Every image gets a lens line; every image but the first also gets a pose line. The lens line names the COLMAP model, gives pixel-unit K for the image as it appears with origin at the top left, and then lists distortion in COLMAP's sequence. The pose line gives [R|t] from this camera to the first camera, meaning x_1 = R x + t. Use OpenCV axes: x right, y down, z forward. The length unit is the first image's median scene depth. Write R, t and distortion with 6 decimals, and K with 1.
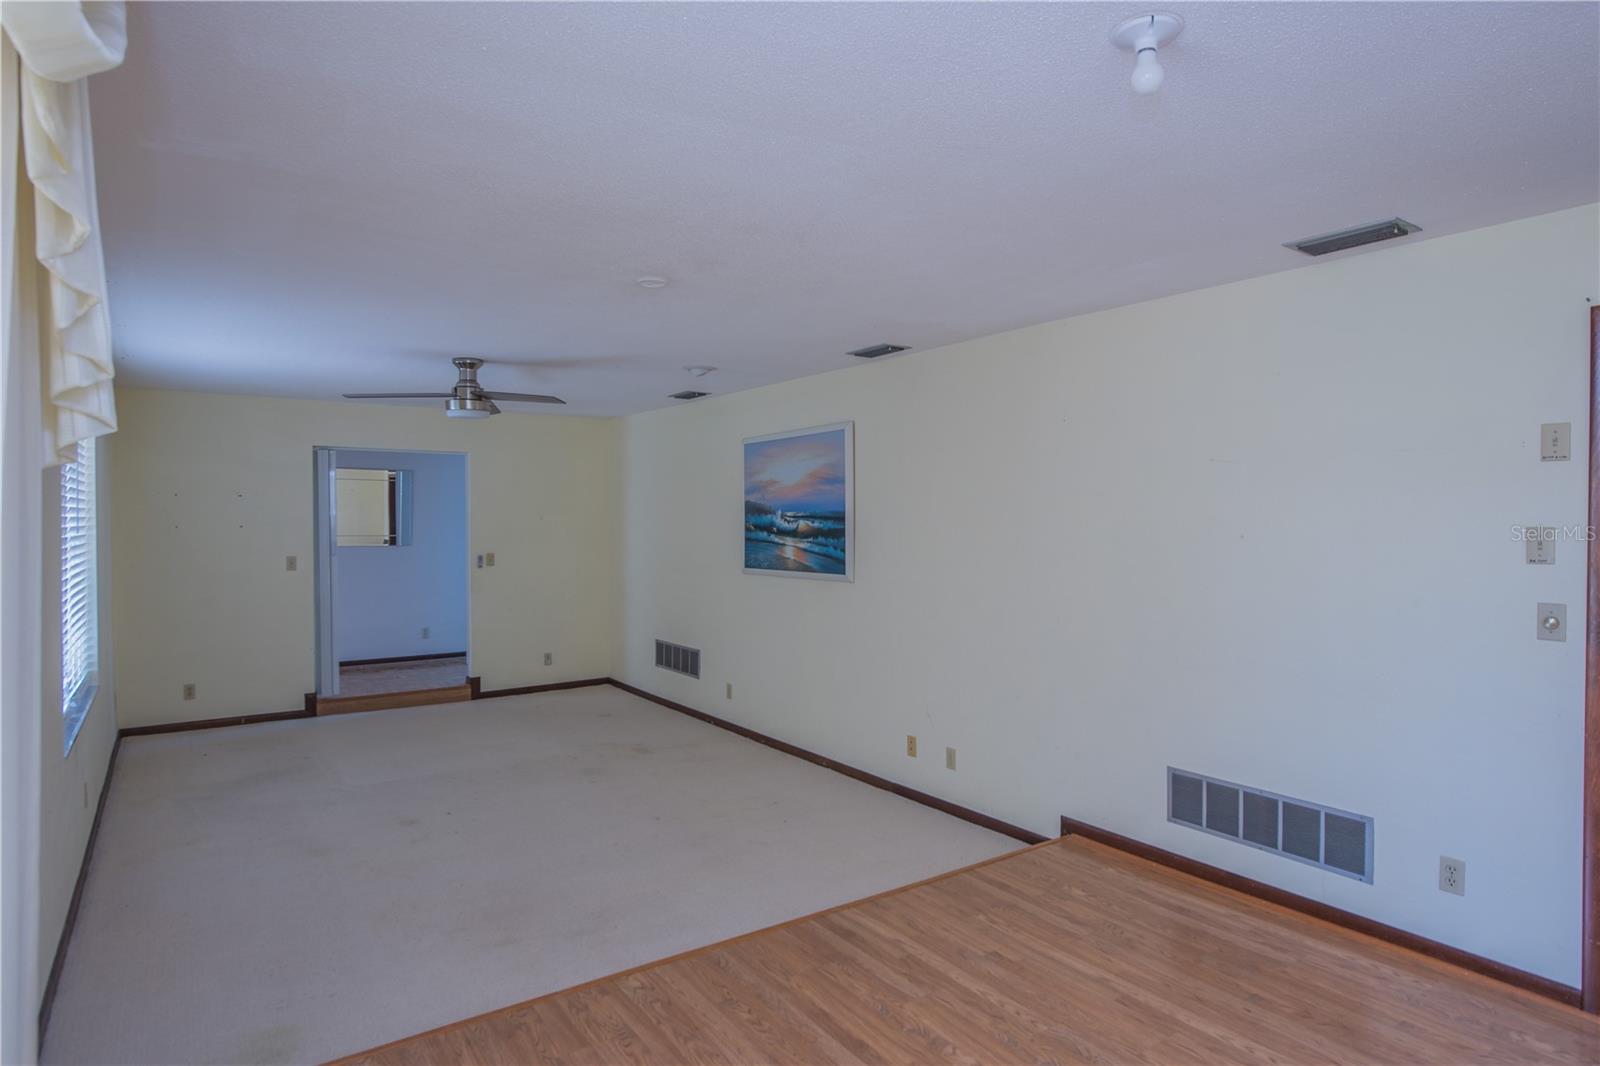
lens RADIAL K [[904.4, 0, 805.8], [0, 904.4, 521.7], [0, 0, 1]] dist [0.001943, 0.001700]
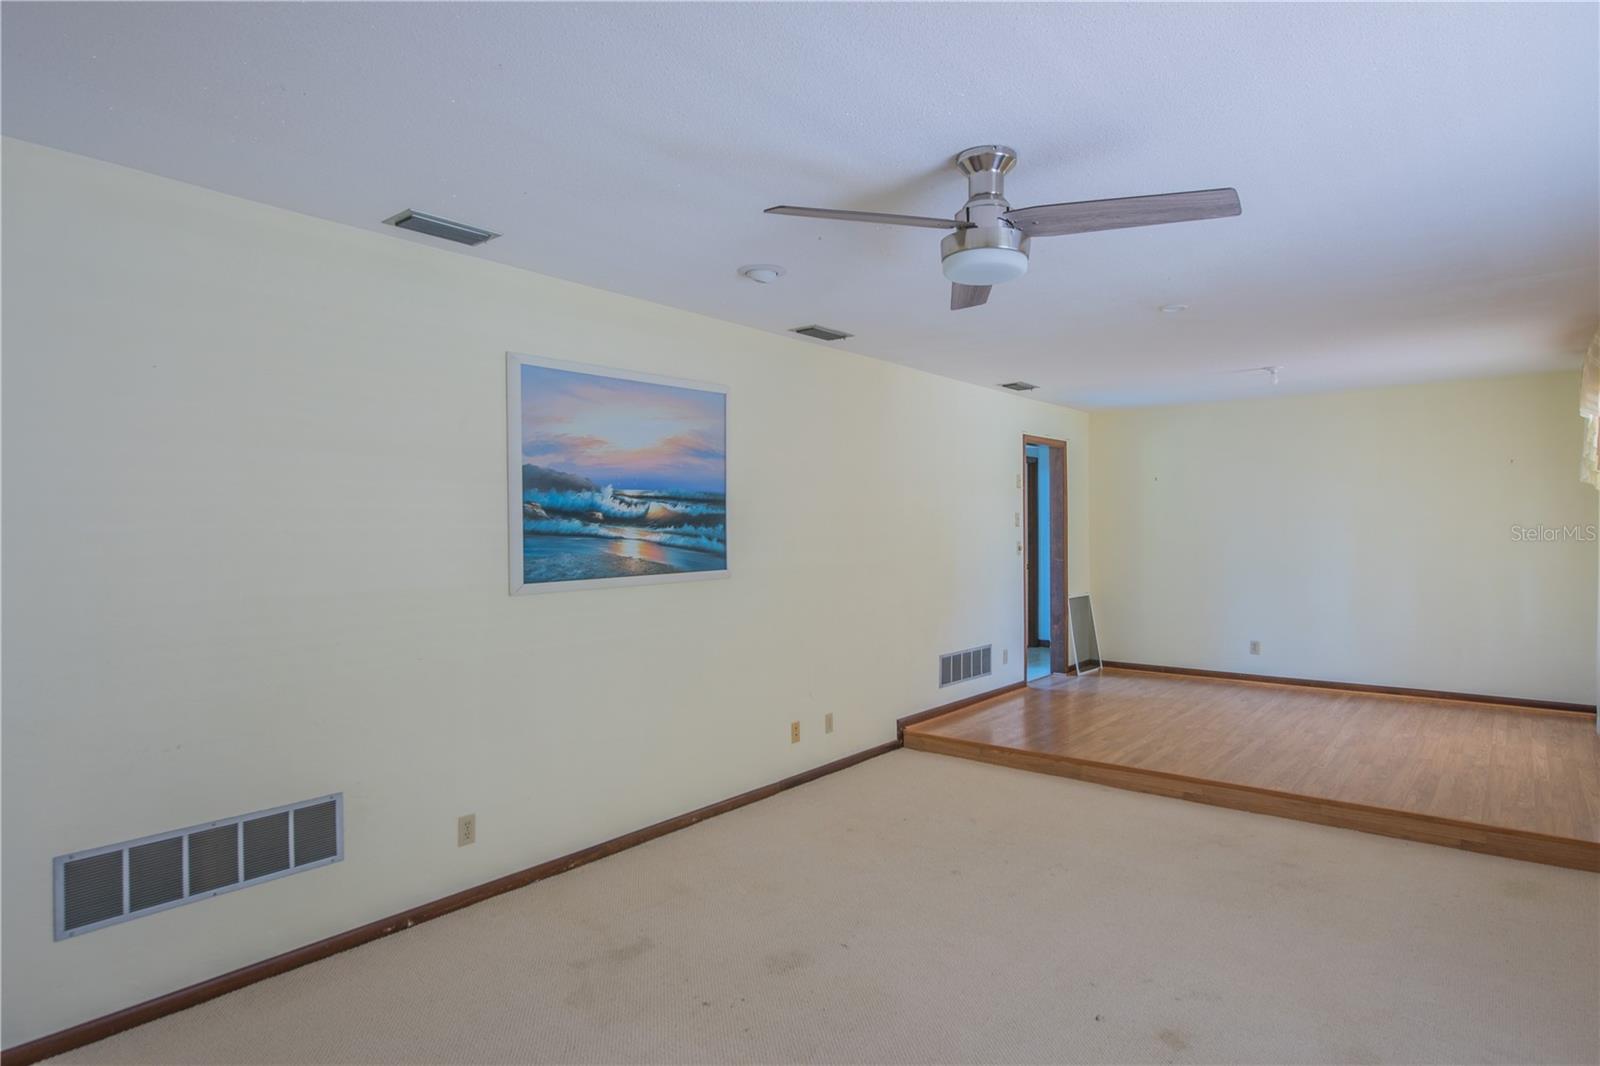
lens RADIAL K [[879.2, 0, 796.0], [0, 879.2, 531.9], [0, 0, 1]] dist [-0.007394, -0.000775]
pose [[-0.266666, 0.008255, 0.963754, -0.701159], [0.020152, 0.999792, -0.002987, 0.025988], [-0.963578, 0.018625, -0.266777, 1.077059]]
